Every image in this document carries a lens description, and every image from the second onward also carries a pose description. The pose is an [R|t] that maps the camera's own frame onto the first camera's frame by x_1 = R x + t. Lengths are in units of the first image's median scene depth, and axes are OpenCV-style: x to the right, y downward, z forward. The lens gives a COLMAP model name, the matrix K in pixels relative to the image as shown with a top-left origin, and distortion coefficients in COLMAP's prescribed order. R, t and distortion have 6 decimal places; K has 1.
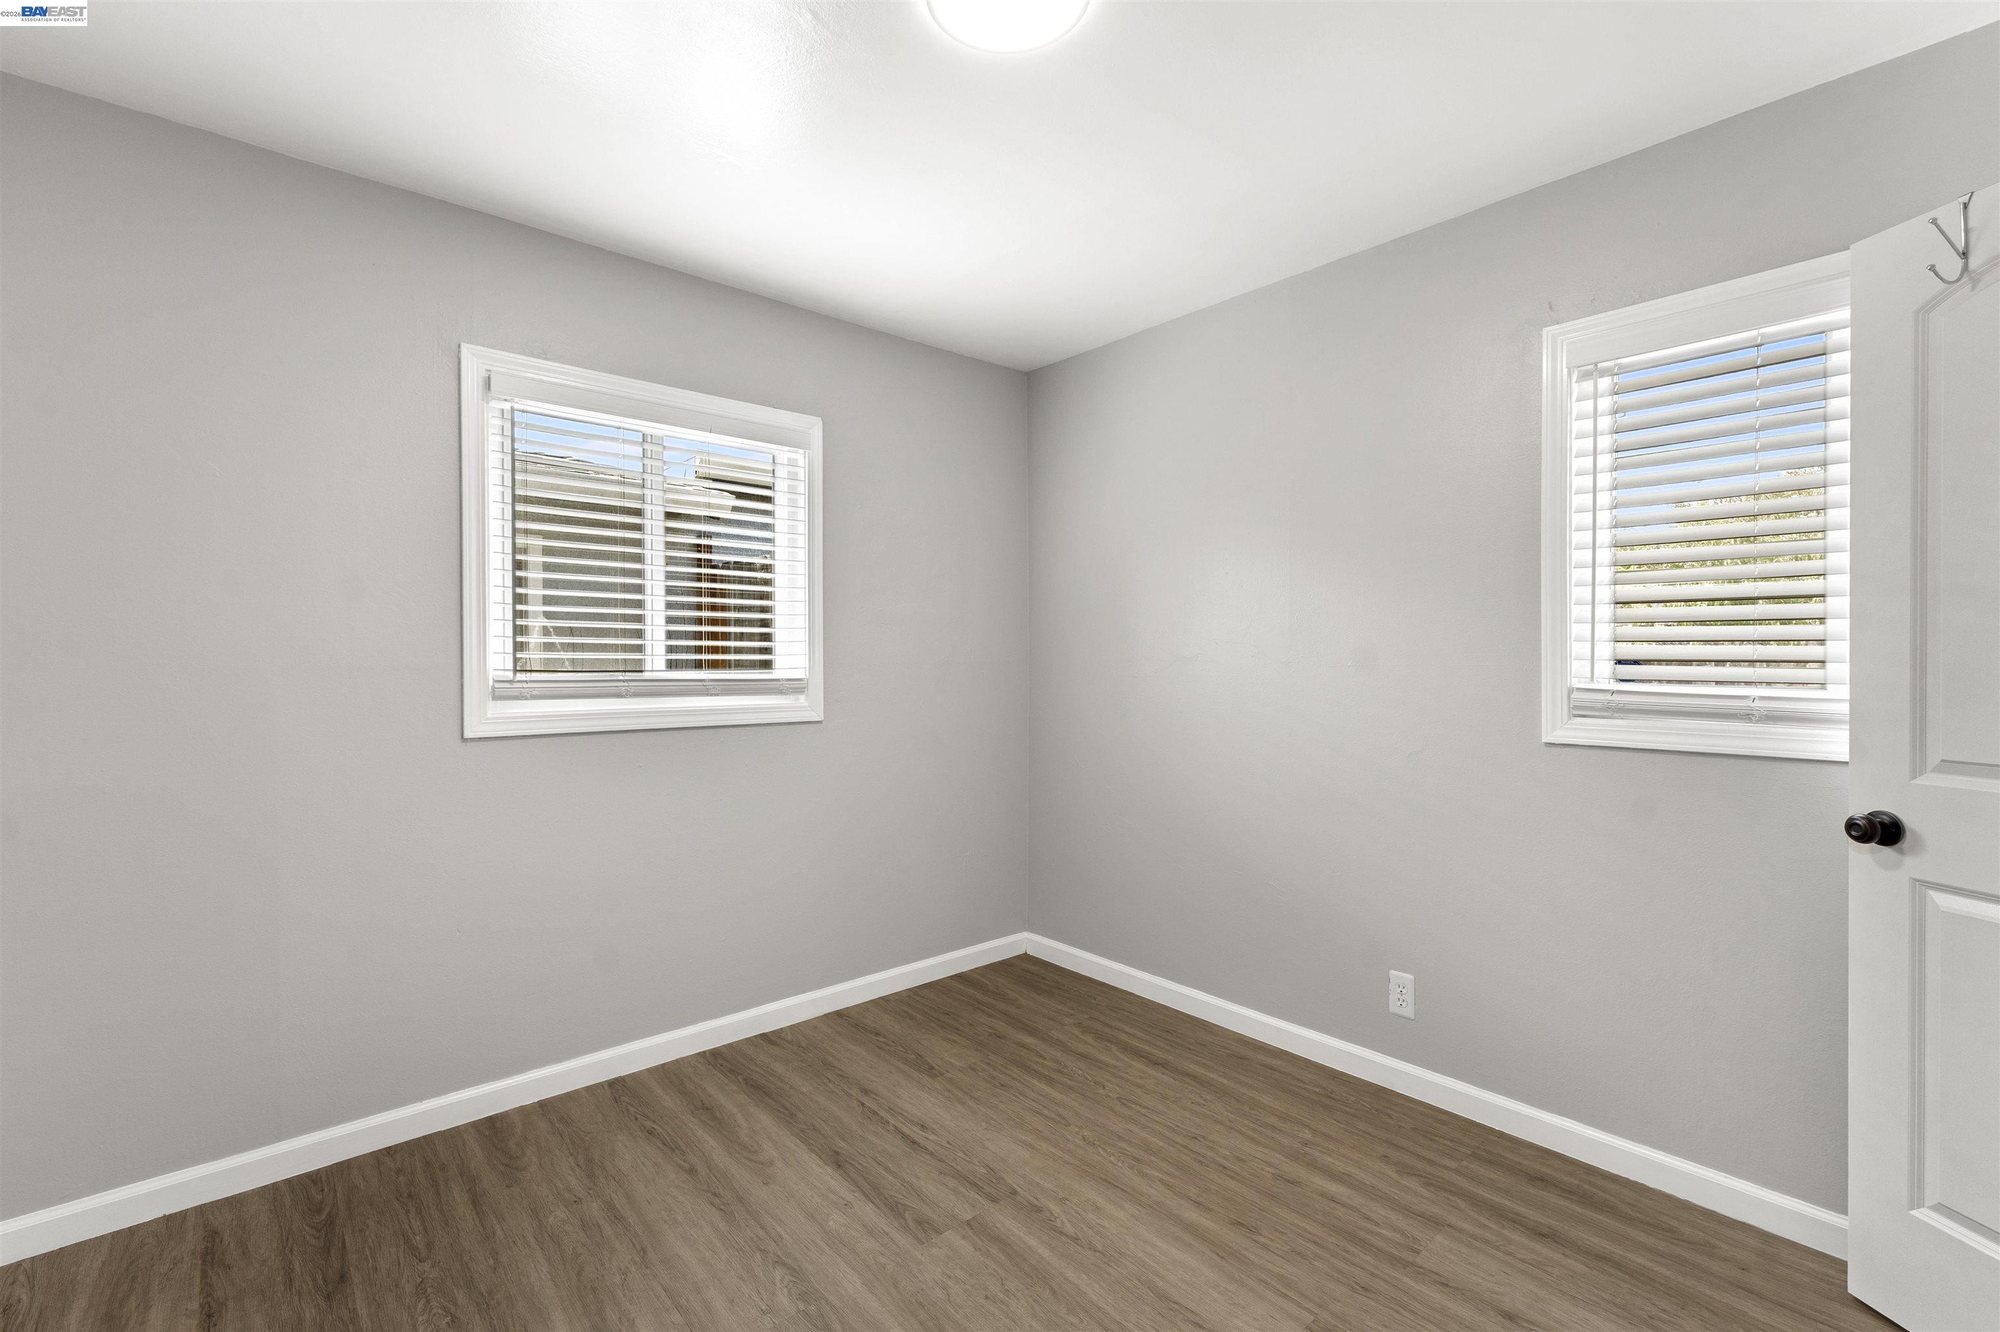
lens RADIAL K [[831.2, 0, 990.1], [0, 831.2, 666.3], [0, 0, 1]] dist [-0.004404, 0.000429]
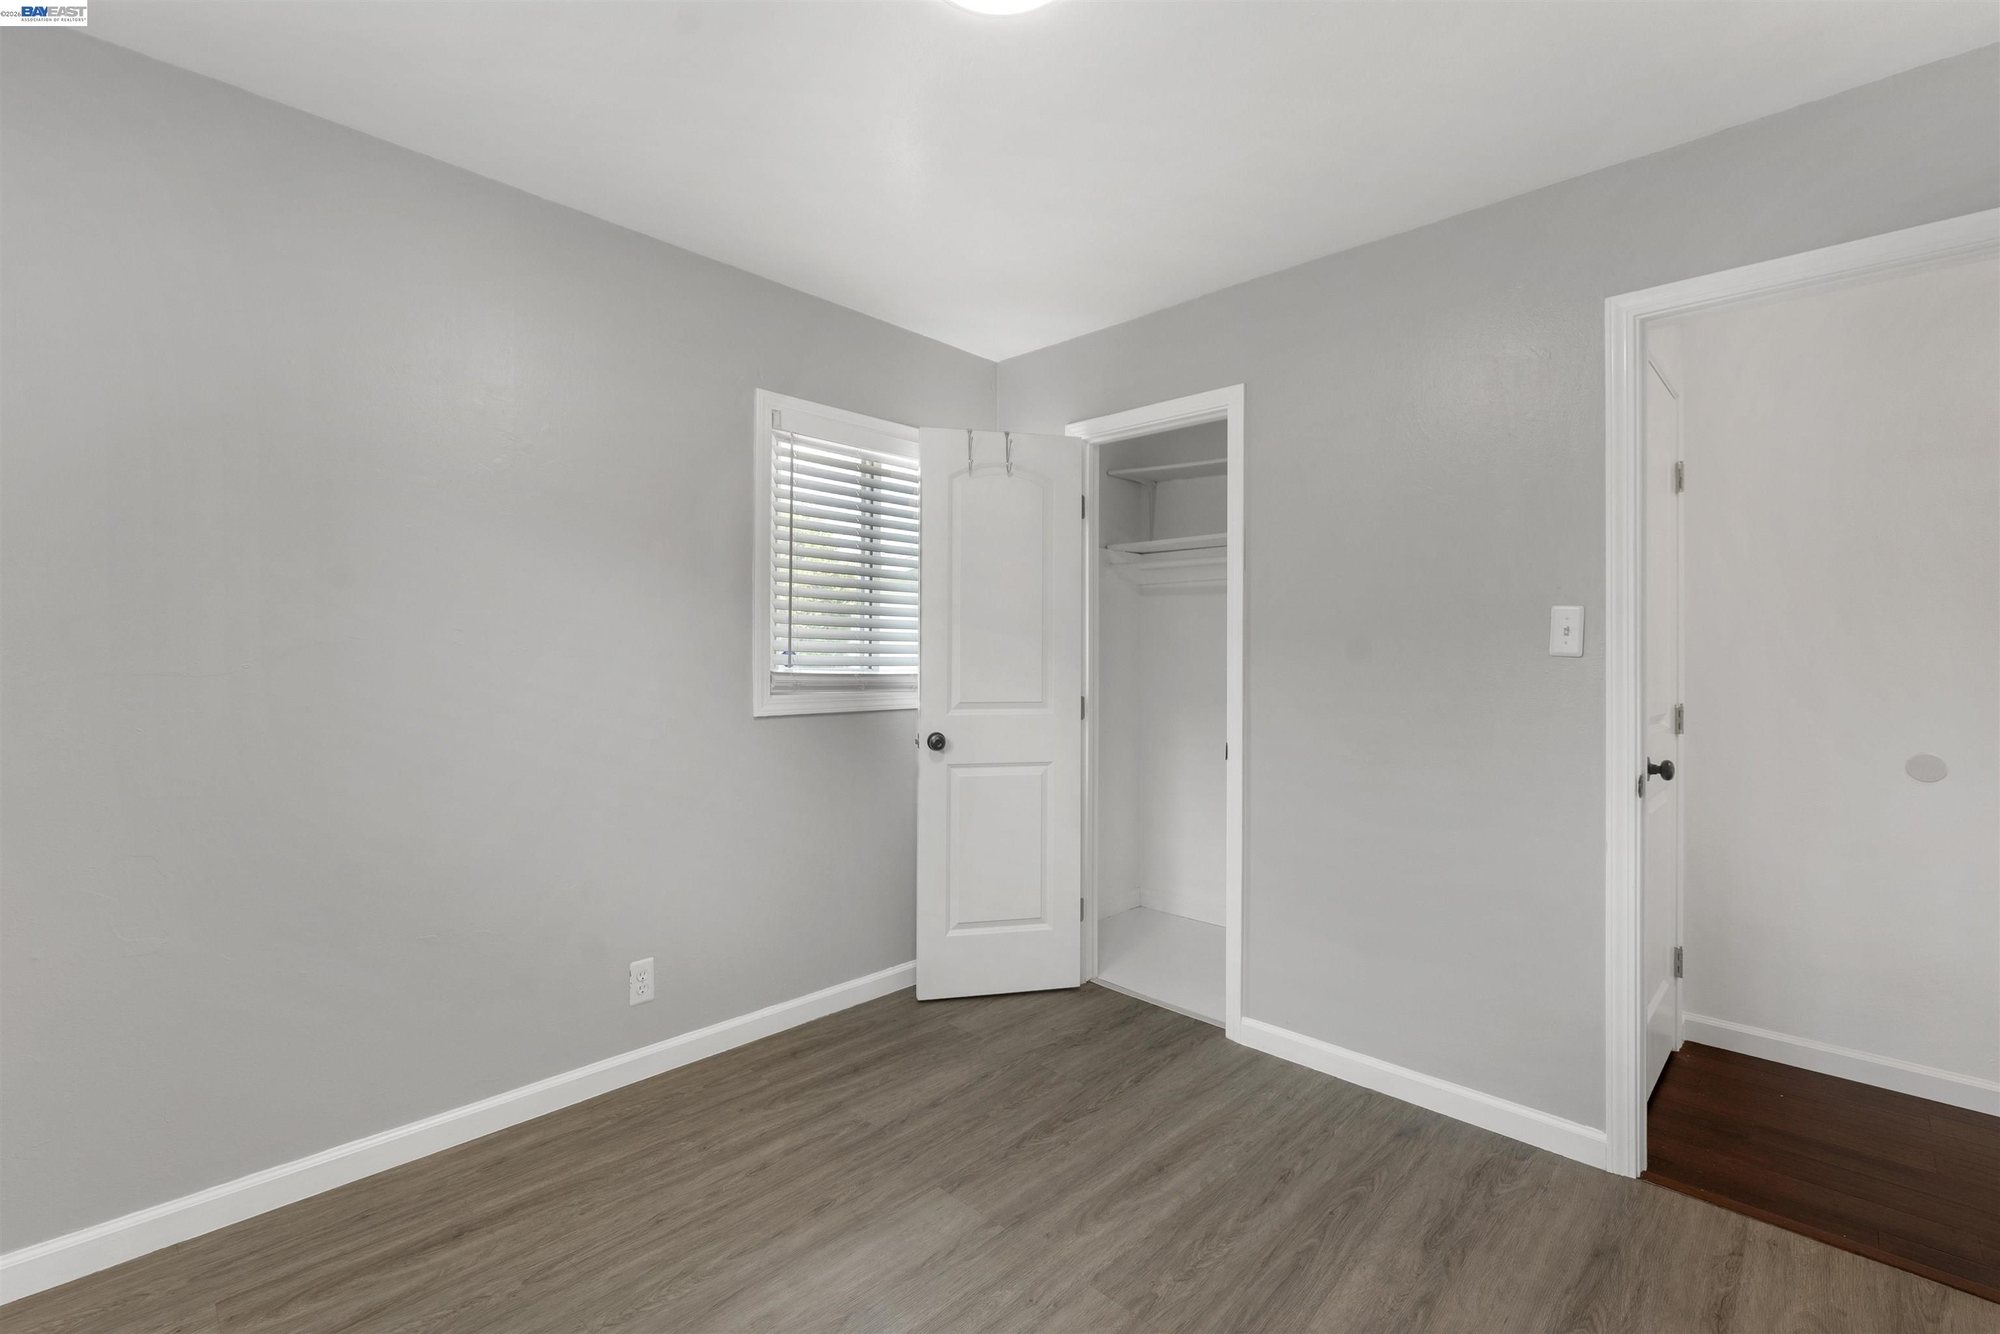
lens RADIAL K [[831.2, 0, 990.1], [0, 831.2, 667.3], [0, 0, 1]] dist [-0.004404, 0.000429]
pose [[-0.060893, -0.002915, 0.998140, -0.615751], [0.002531, 0.999992, 0.003075, 0.015478], [-0.998141, 0.002714, -0.060885, 0.743702]]
